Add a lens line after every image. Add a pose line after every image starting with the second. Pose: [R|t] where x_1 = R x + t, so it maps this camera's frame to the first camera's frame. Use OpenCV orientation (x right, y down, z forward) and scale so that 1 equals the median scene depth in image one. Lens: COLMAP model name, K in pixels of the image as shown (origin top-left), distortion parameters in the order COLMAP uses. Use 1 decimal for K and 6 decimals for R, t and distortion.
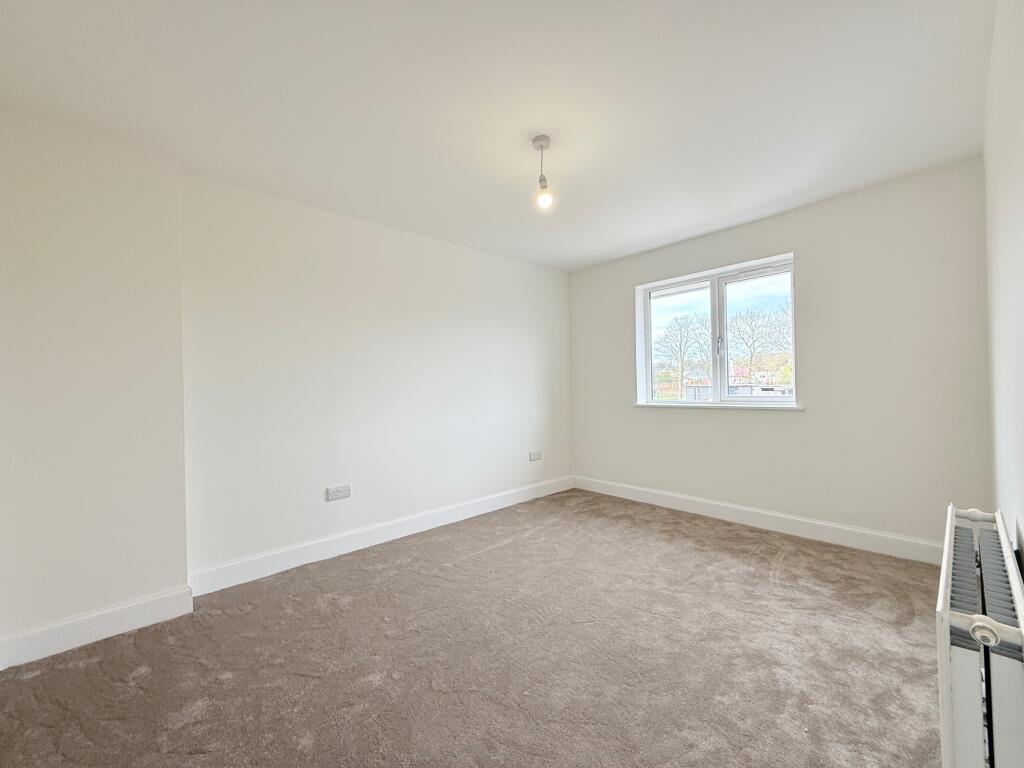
lens RADIAL K [[404.2, 0, 512.0], [0, 404.2, 384.0], [0, 0, 1]] dist [0.000385, -0.000138]
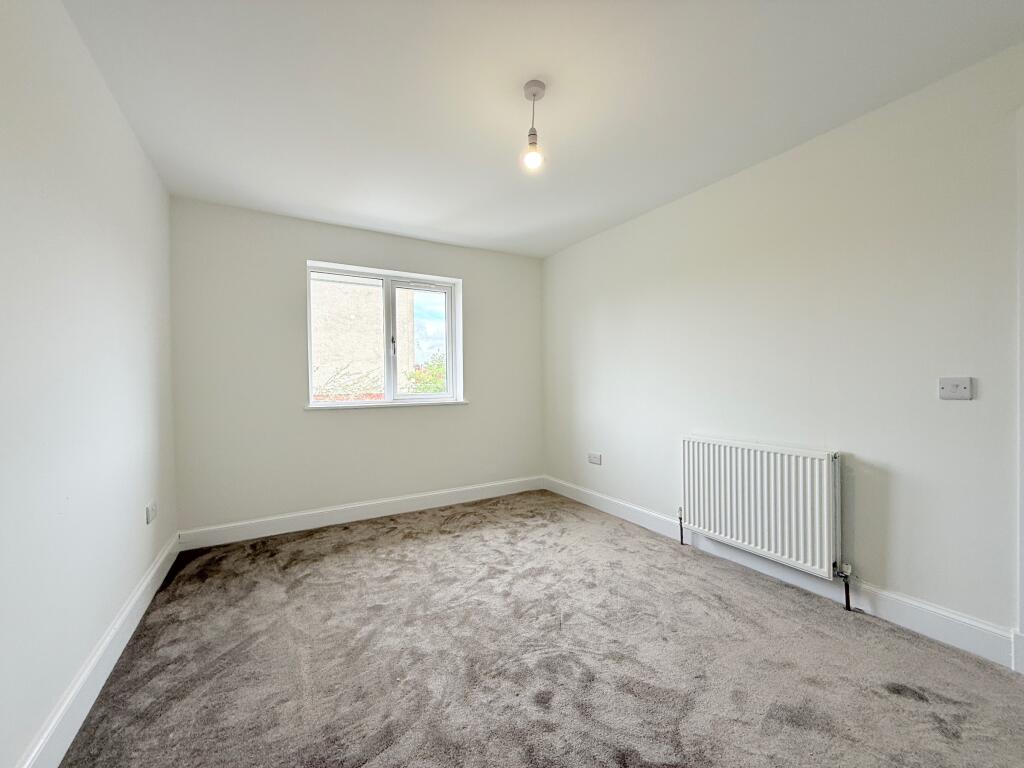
lens RADIAL K [[404.2, 0, 512.0], [0, 404.2, 384.0], [0, 0, 1]] dist [0.000385, -0.000138]
pose [[0.229429, 0.010748, 0.973266, -0.491441], [0.006611, 0.999899, -0.012601, 0.020716], [-0.973303, 0.009325, 0.229335, 0.551894]]
